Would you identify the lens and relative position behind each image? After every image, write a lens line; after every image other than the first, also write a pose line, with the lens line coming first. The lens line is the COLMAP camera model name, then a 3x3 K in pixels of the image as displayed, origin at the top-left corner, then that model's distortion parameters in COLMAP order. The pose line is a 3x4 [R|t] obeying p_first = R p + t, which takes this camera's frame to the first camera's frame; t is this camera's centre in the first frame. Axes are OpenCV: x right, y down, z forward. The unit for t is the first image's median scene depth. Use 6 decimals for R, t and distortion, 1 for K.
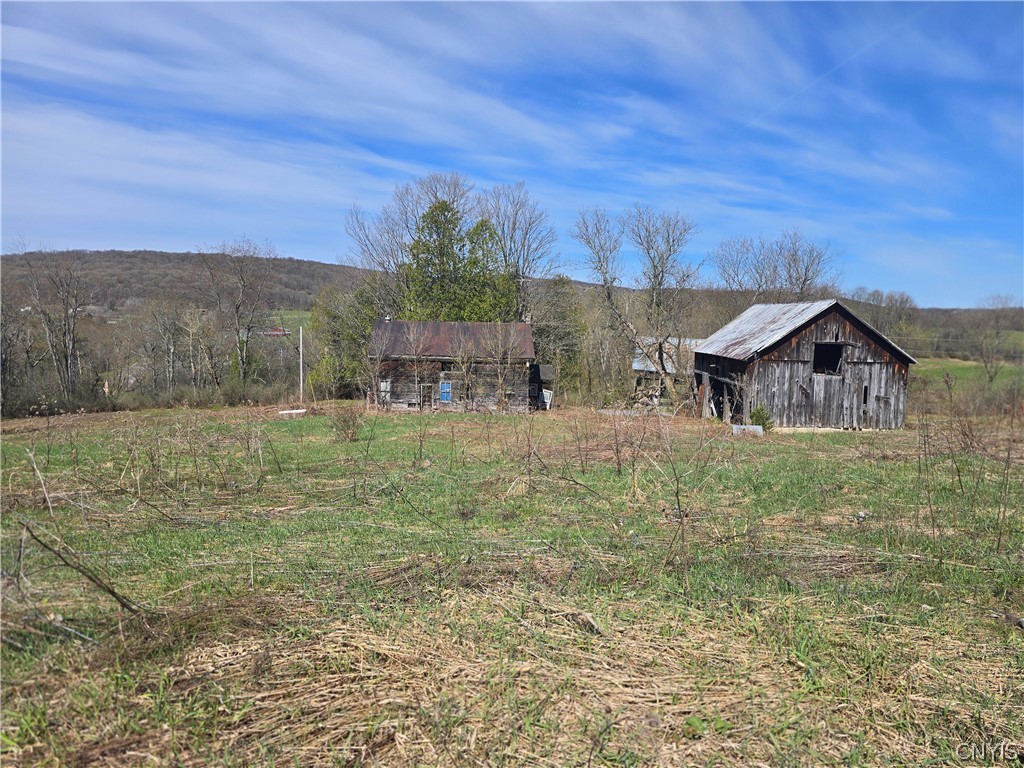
lens RADIAL K [[679.3, 0, 512.0], [0, 679.3, 384.0], [0, 0, 1]] dist [0.046578, -0.046030]
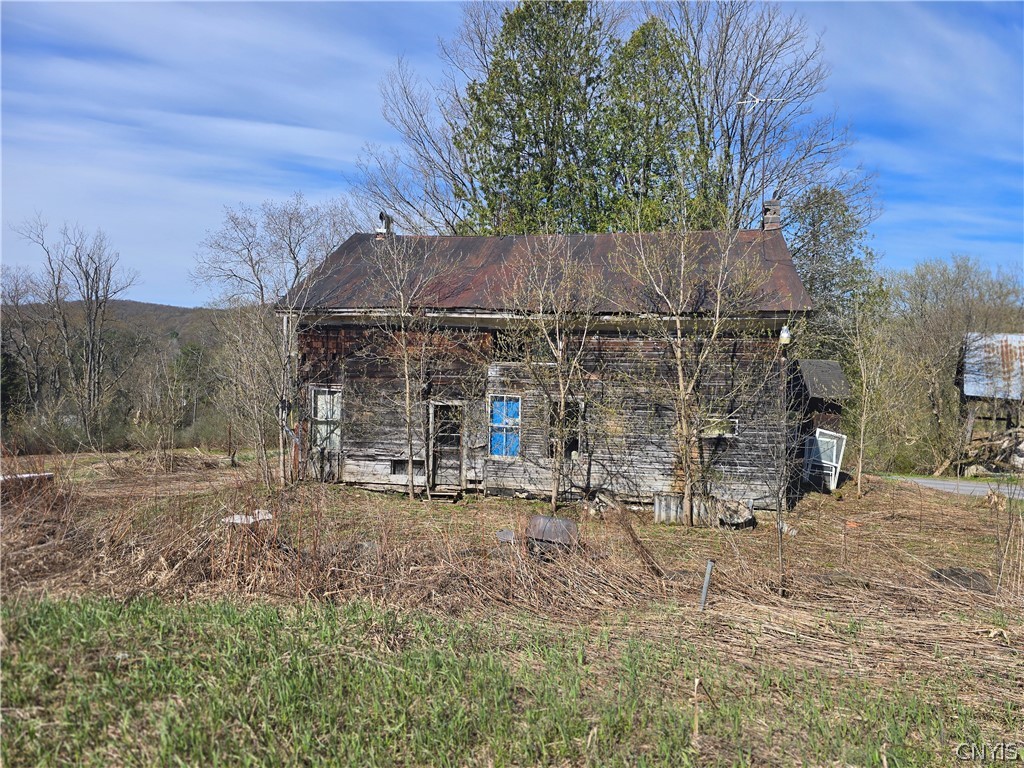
lens RADIAL K [[679.3, 0, 512.0], [0, 679.3, 384.0], [0, 0, 1]] dist [0.046578, -0.046030]
pose [[0.963317, 0.002814, -0.268351, -0.013236], [-0.019743, 0.997978, -0.060410, 0.014246], [0.267639, 0.063492, 0.961425, 0.941746]]
